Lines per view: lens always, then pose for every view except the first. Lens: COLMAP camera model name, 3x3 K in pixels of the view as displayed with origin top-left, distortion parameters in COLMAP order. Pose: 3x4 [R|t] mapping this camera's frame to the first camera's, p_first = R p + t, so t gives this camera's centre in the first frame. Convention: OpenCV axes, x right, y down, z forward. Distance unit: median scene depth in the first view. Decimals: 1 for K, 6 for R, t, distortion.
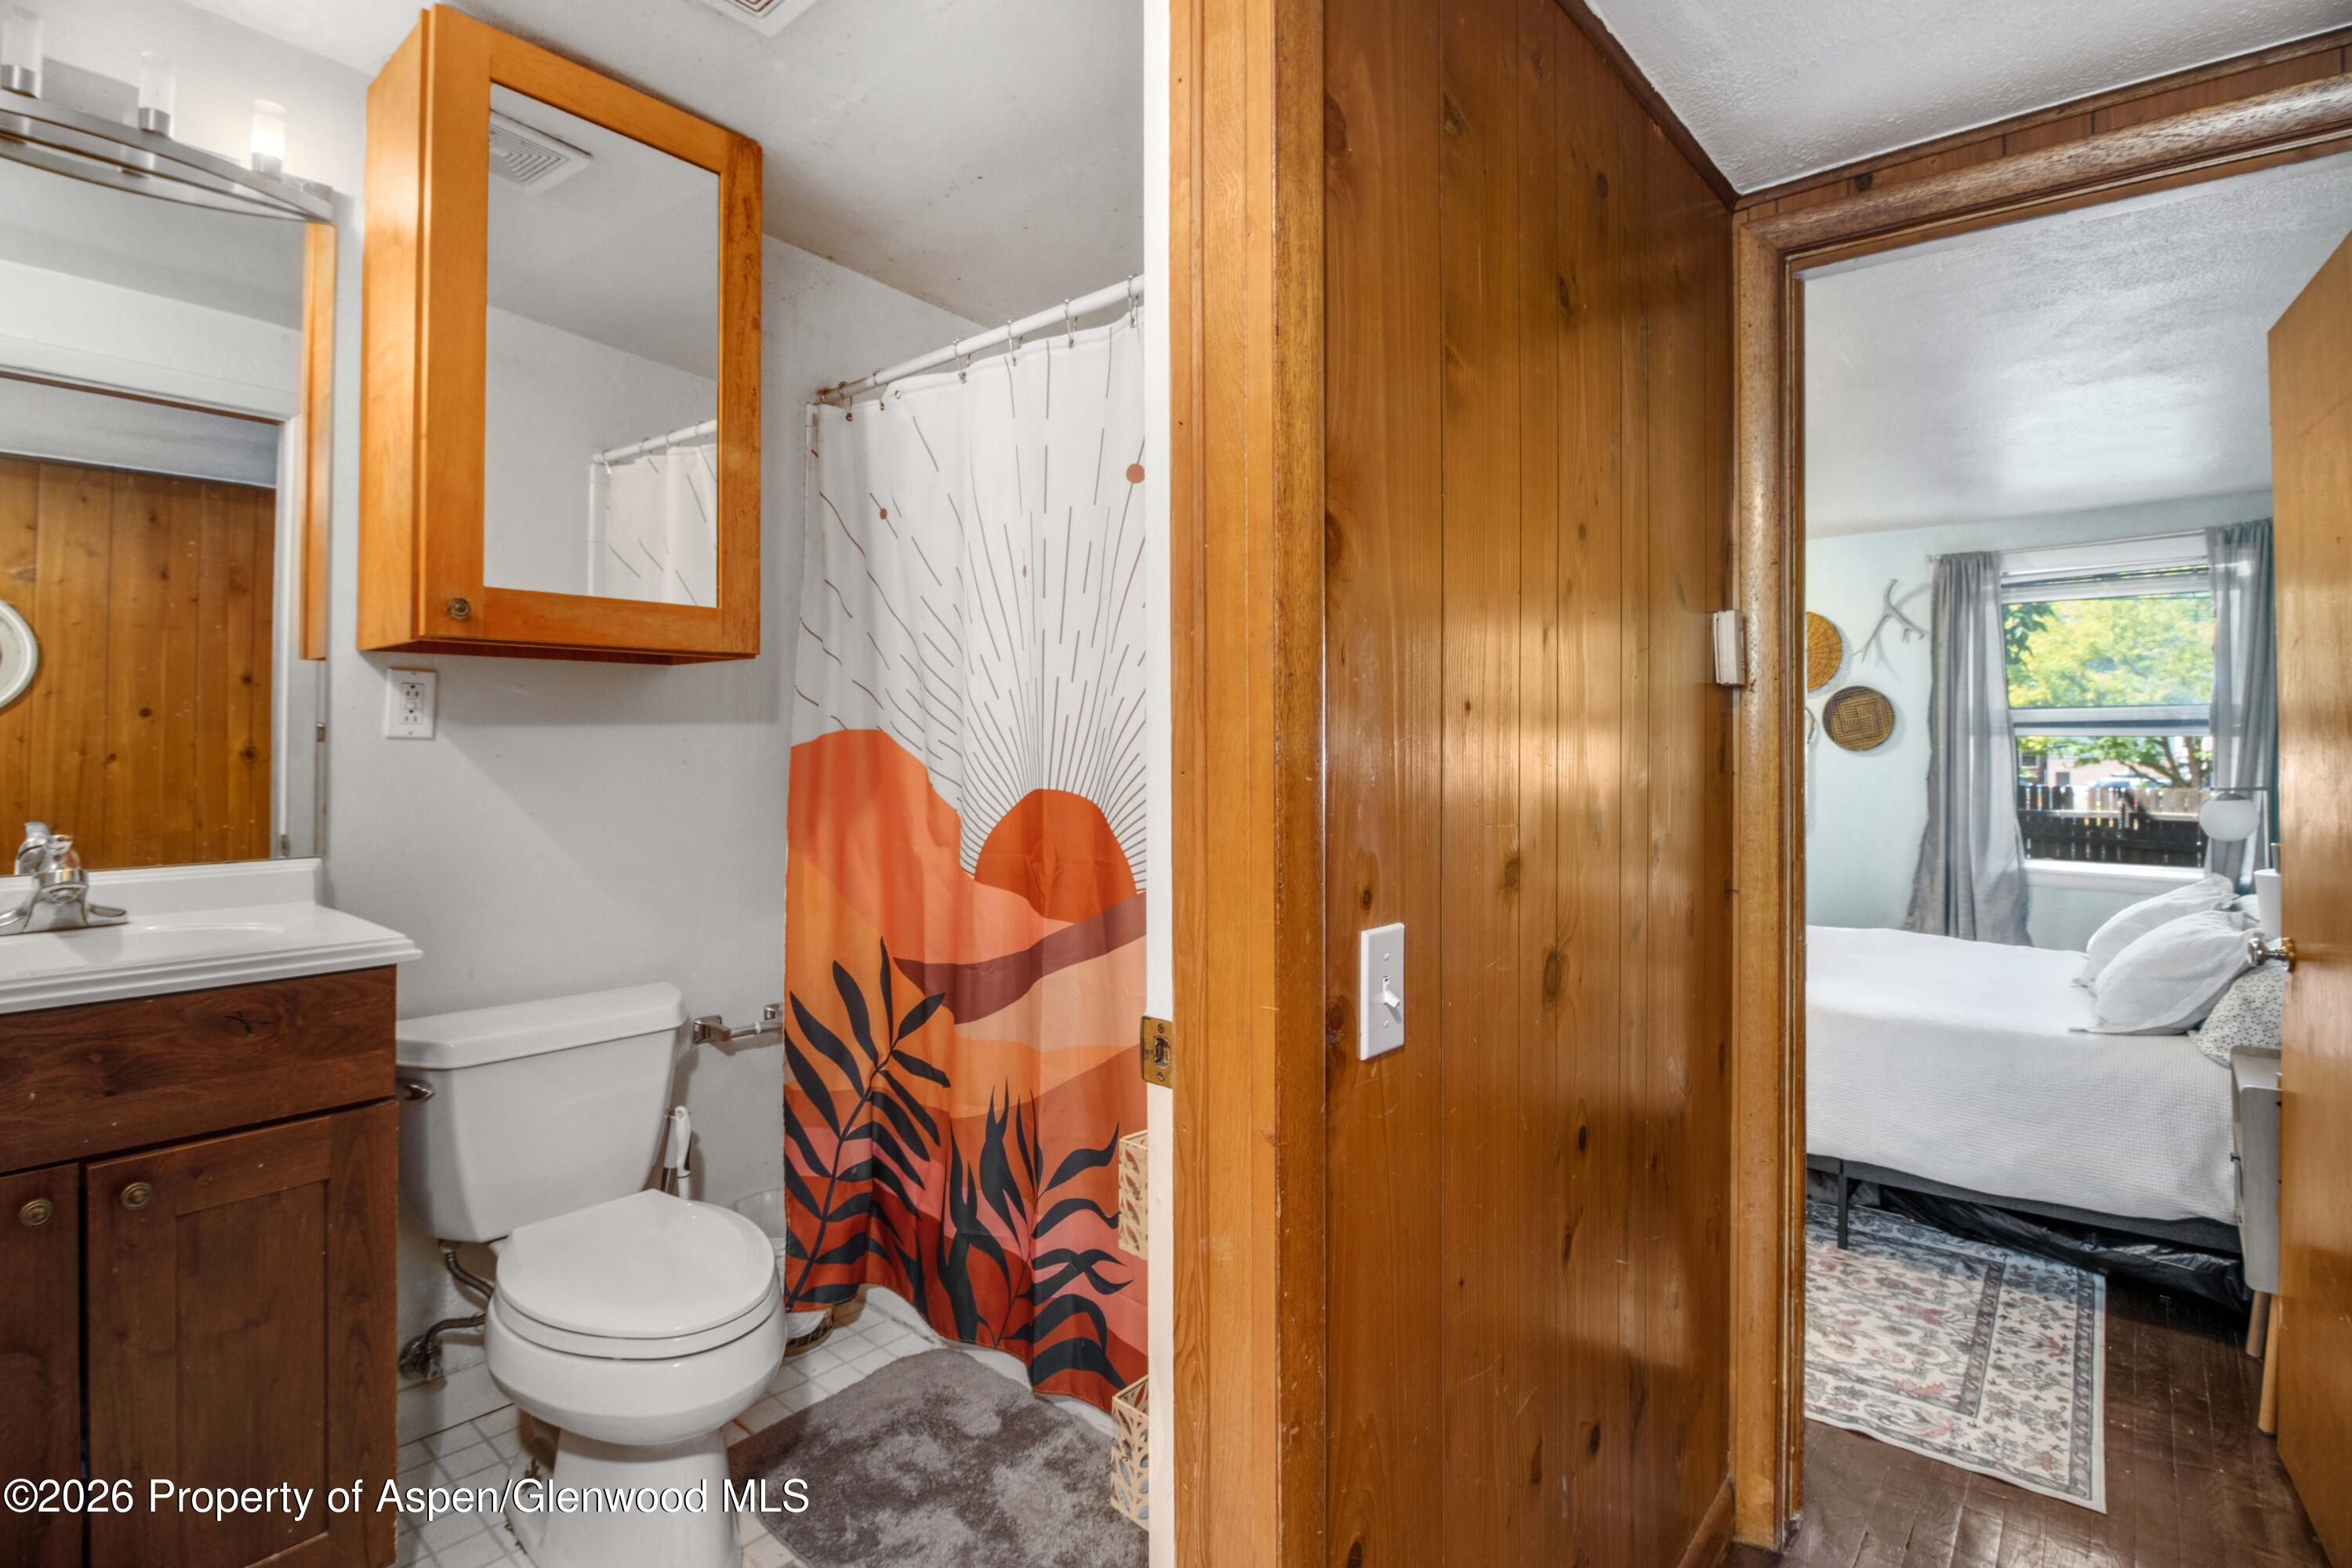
lens RADIAL K [[1127.5, 0, 1162.4], [0, 1127.5, 777.5], [0, 0, 1]] dist [0.000917, -0.015591]
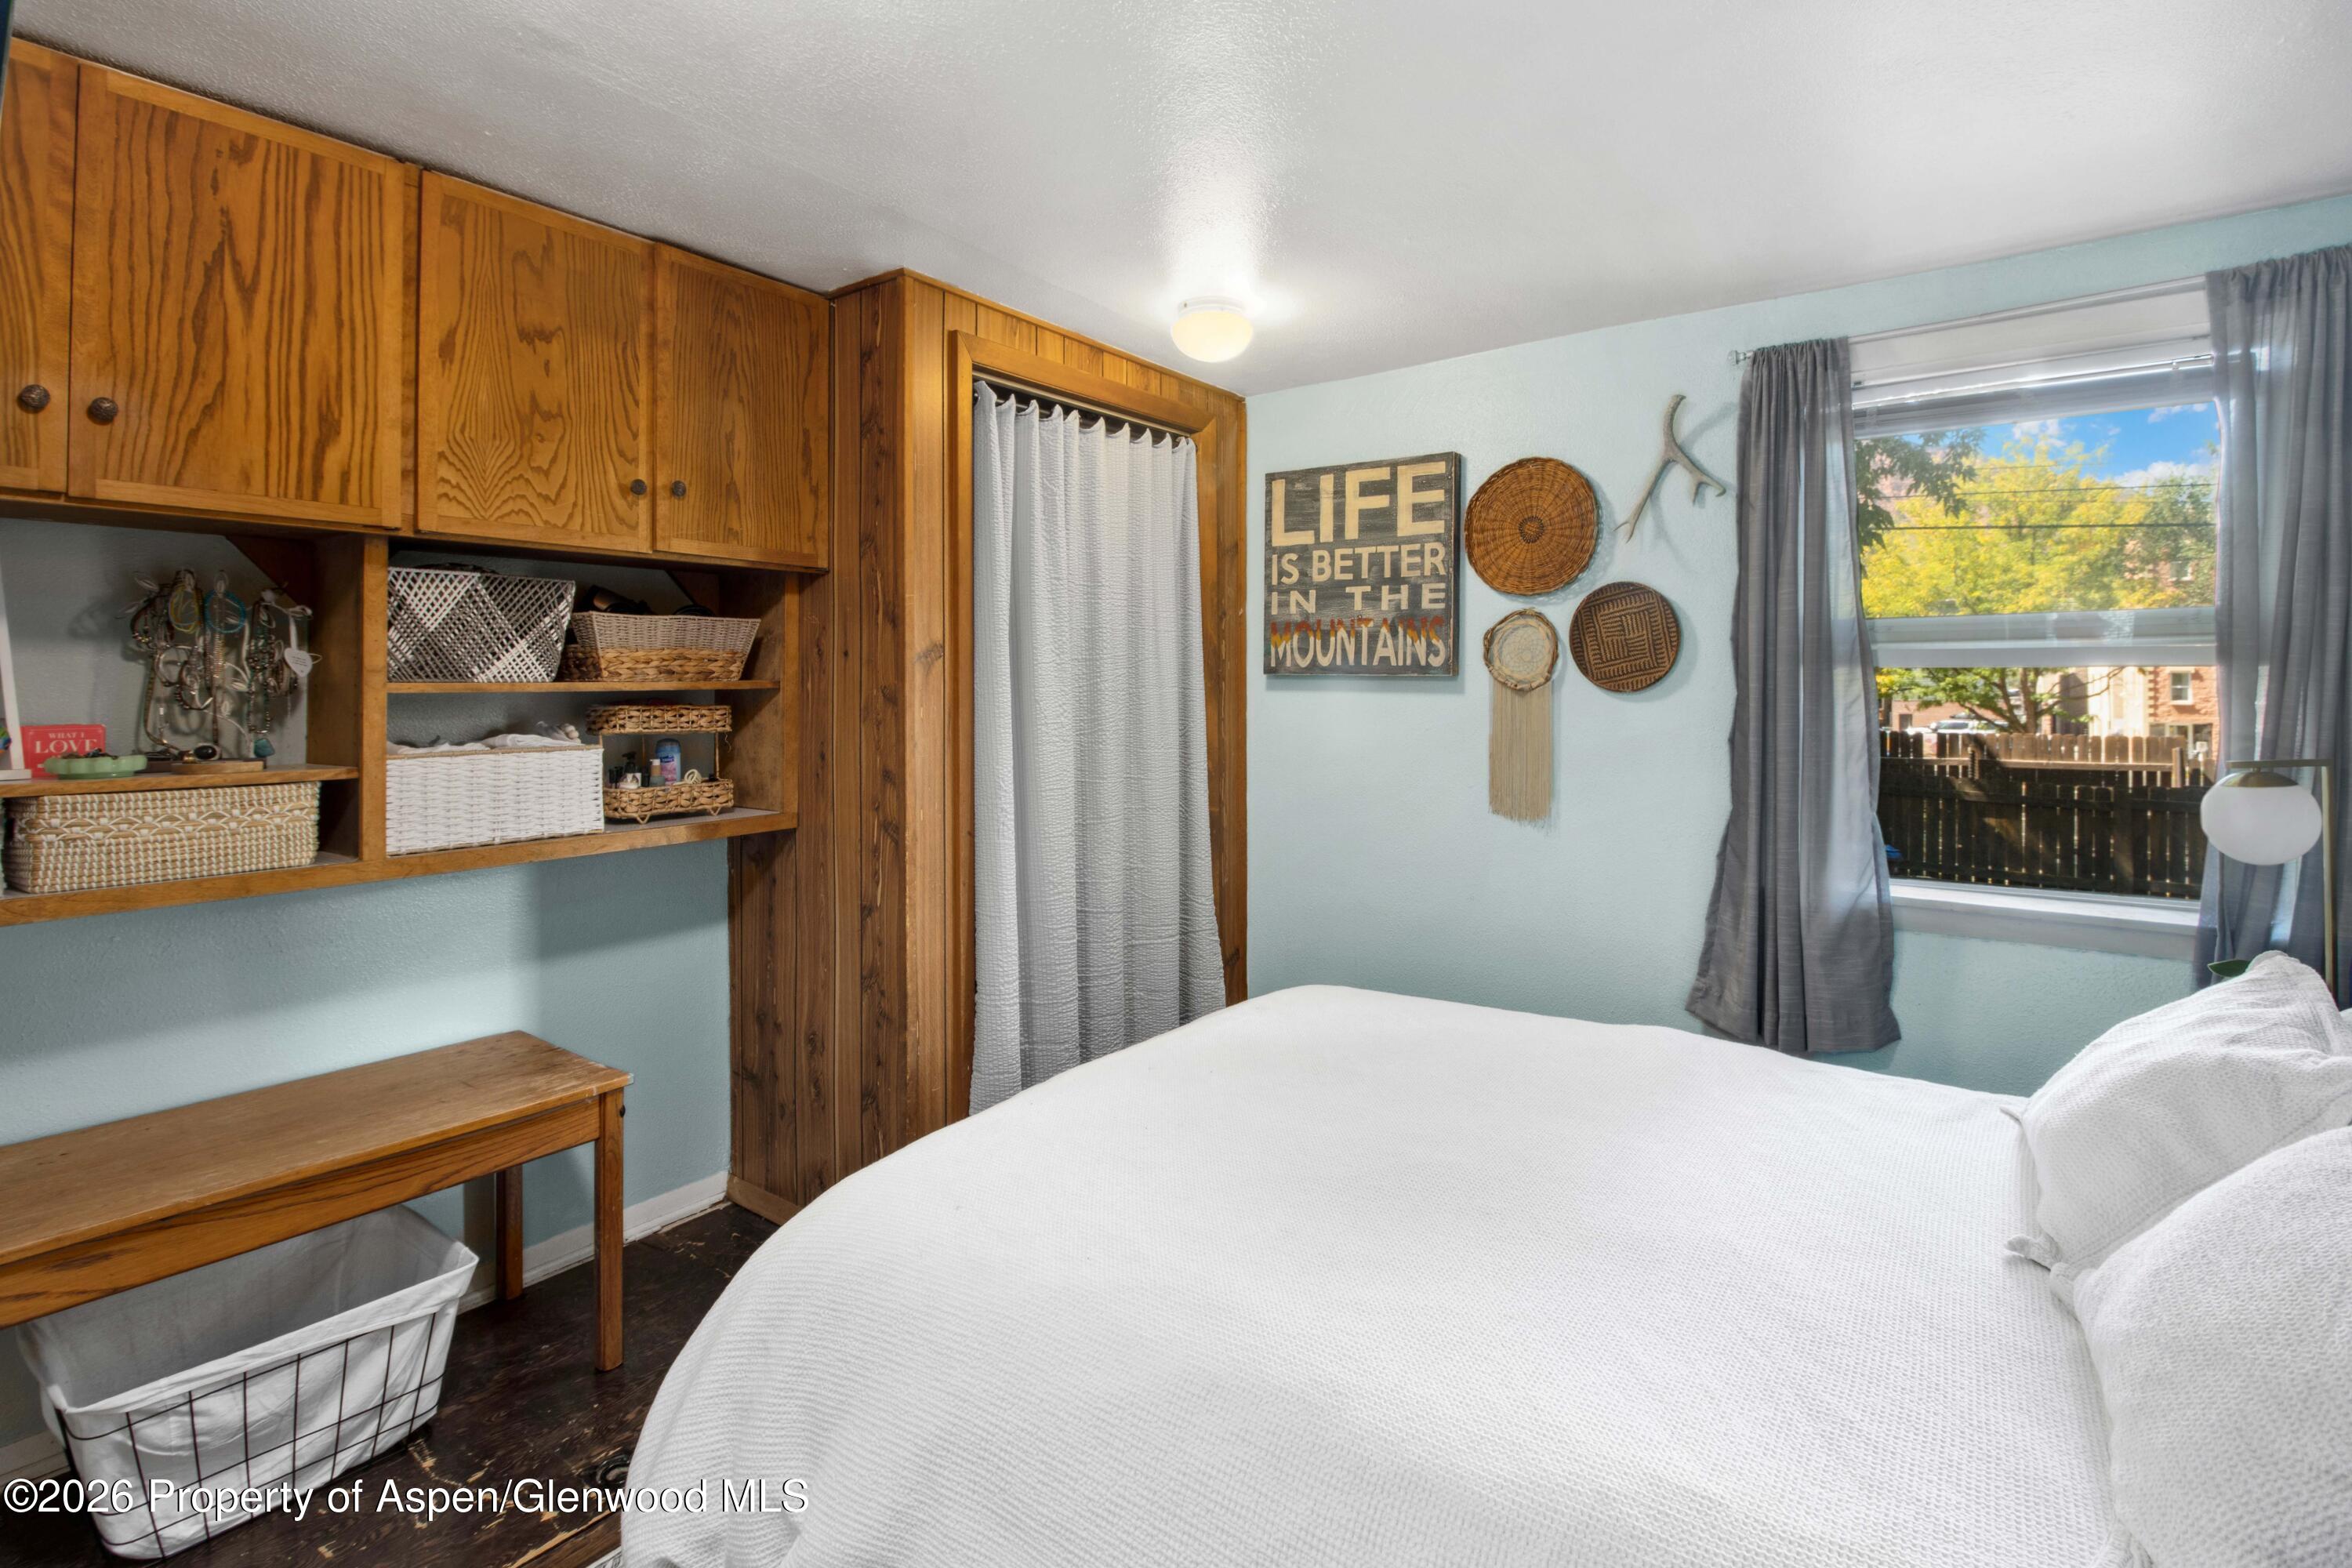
lens RADIAL K [[1150.5, 0, 1180.0], [0, 1150.5, 745.4], [0, 0, 1]] dist [-0.000302, -0.020099]
pose [[0.993450, -0.007190, 0.114039, 0.320729], [0.004893, 0.999780, 0.020408, -0.009514], [-0.114161, -0.019716, 0.993267, 0.430297]]
